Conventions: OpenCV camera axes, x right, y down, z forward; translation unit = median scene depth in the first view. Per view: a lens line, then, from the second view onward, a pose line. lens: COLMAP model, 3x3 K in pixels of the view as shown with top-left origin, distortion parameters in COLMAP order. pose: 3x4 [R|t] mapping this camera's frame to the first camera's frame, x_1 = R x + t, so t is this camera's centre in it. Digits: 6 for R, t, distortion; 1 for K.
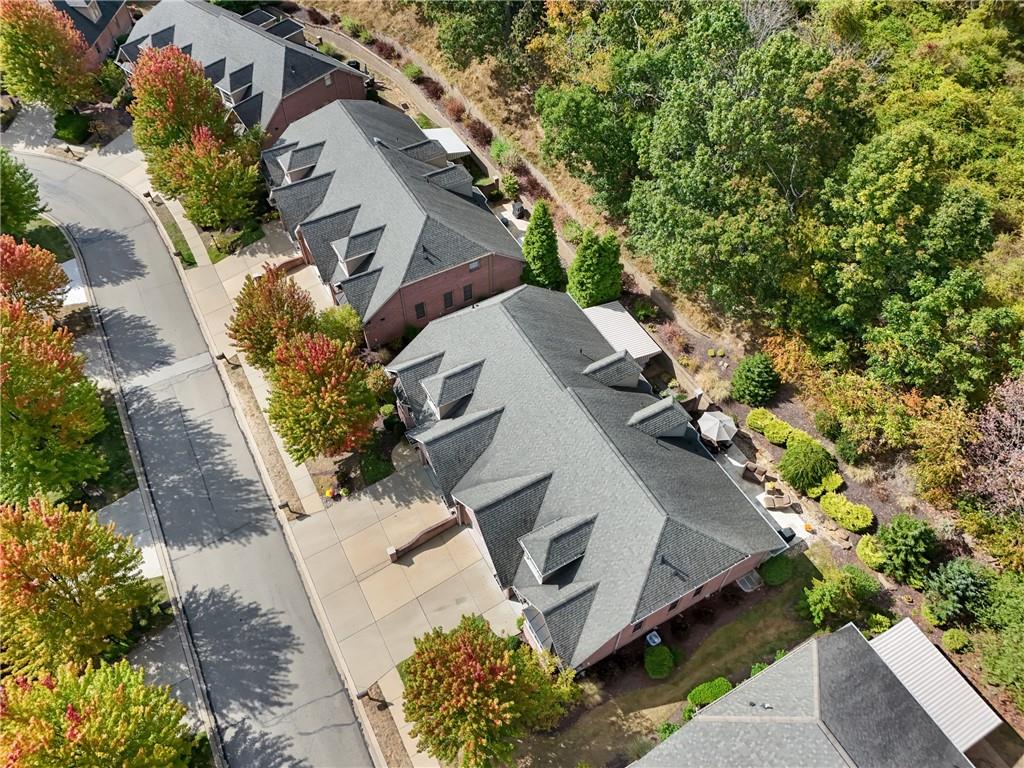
lens RADIAL K [[753.2, 0, 512.0], [0, 753.2, 384.0], [0, 0, 1]] dist [0.047318, -0.002613]
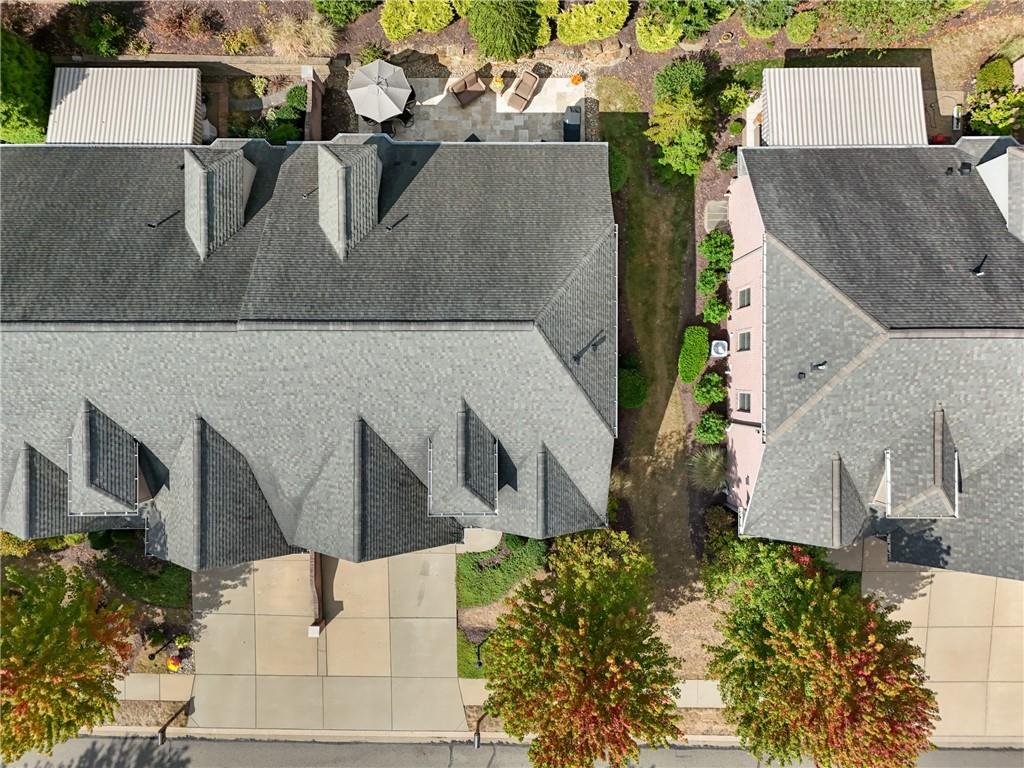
lens RADIAL K [[753.2, 0, 512.0], [0, 753.2, 384.0], [0, 0, 1]] dist [0.047318, -0.002613]
pose [[0.487148, -0.873305, -0.004978, 0.126784], [0.692143, 0.382603, 0.612007, -0.162877], [-0.532565, -0.301584, 0.790836, 0.408680]]
